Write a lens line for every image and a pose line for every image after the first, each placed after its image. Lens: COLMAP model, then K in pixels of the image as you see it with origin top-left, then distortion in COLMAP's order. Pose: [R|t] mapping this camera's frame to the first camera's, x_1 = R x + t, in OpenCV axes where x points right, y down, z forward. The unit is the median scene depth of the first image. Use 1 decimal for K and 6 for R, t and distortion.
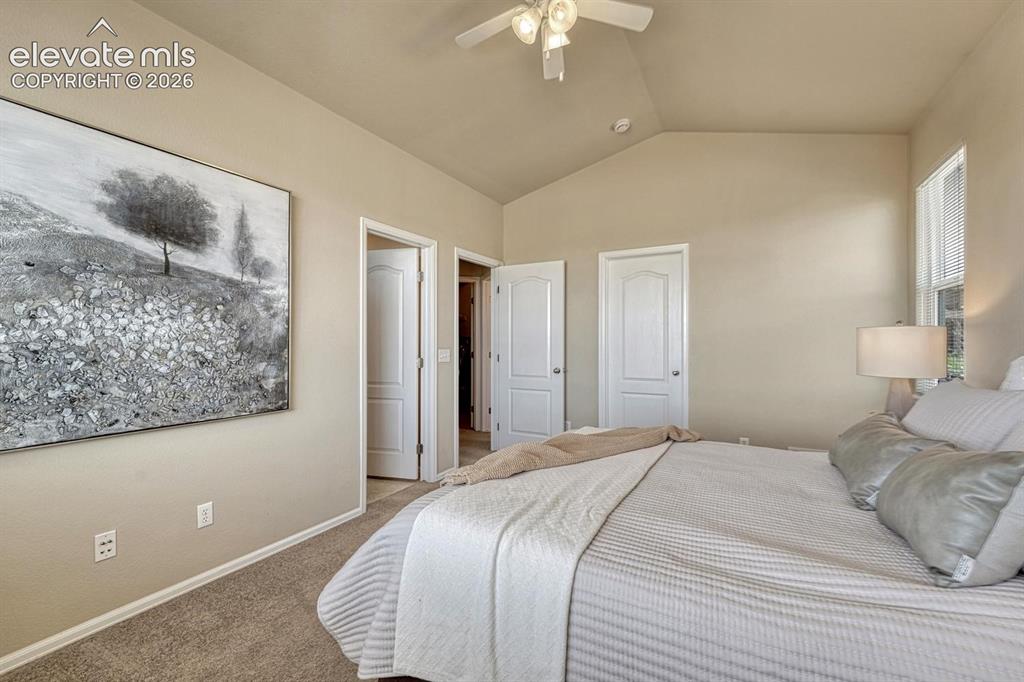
lens RADIAL K [[435.8, 0, 512.0], [0, 435.8, 341.0], [0, 0, 1]] dist [-0.002697, -0.000368]
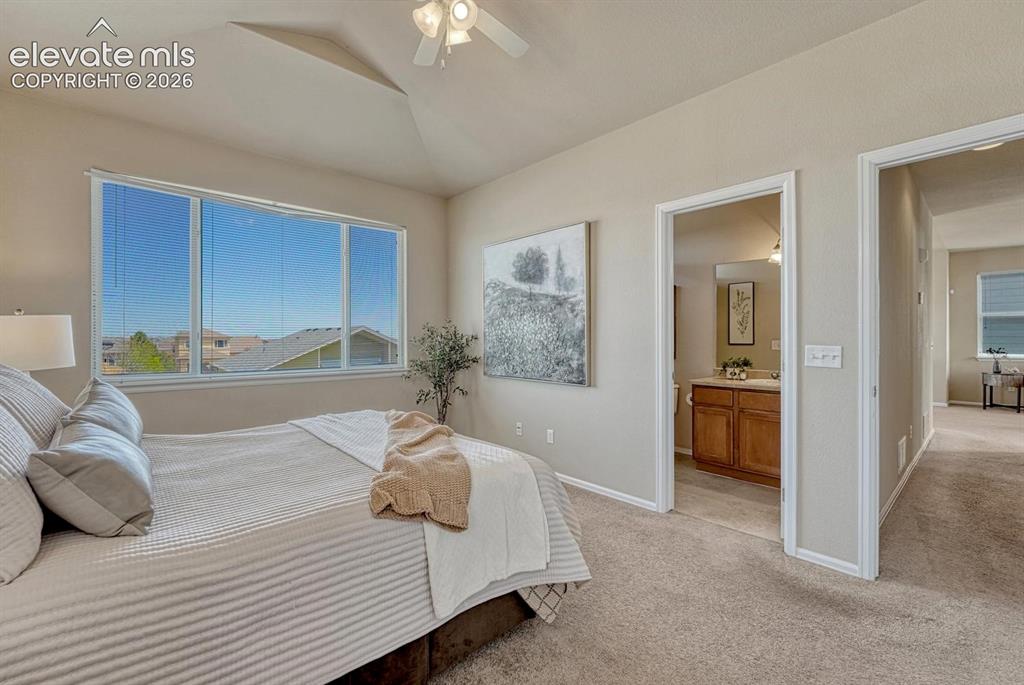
lens RADIAL K [[435.8, 0, 512.0], [0, 435.8, 342.5], [0, 0, 1]] dist [-0.002697, -0.000368]
pose [[-0.332275, 0.013471, -0.943086, 0.865975], [0.005687, 0.999908, 0.012278, 0.010082], [0.943165, -0.001284, -0.332322, 1.298469]]
